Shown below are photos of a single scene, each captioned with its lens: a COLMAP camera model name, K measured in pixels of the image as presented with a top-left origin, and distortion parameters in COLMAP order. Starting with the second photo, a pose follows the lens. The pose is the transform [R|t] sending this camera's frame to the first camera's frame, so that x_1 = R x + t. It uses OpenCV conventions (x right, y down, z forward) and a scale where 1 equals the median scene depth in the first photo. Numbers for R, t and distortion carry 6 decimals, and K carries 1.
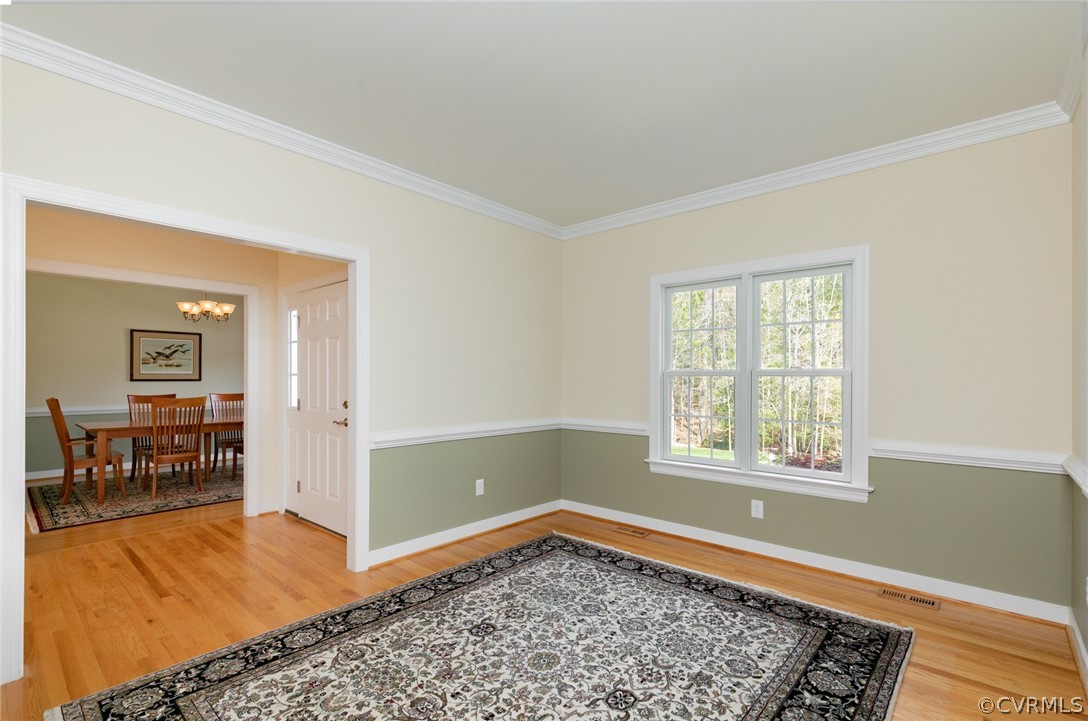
lens RADIAL K [[492.8, 0, 539.8], [0, 492.8, 368.0], [0, 0, 1]] dist [0.007231, -0.001043]
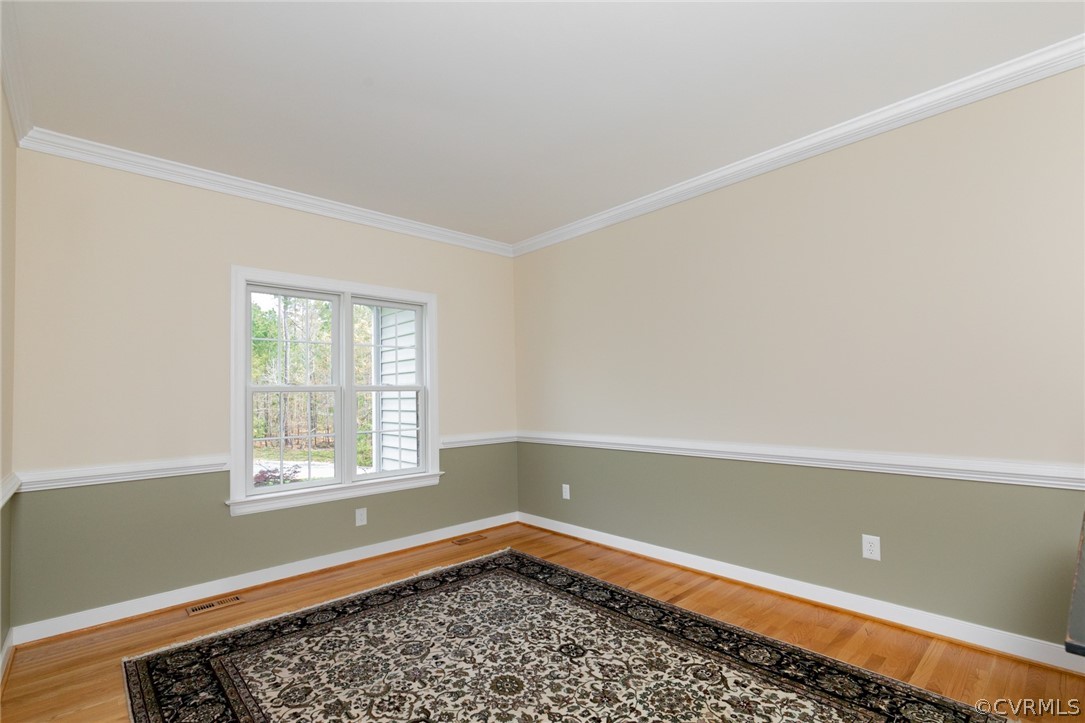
lens RADIAL K [[491.4, 0, 533.4], [0, 491.4, 387.1], [0, 0, 1]] dist [0.007231, -0.001043]
pose [[0.126674, 0.001356, 0.991944, -0.744906], [0.000558, 0.999999, -0.001438, 0.008179], [-0.991944, 0.000736, 0.126673, 0.651720]]
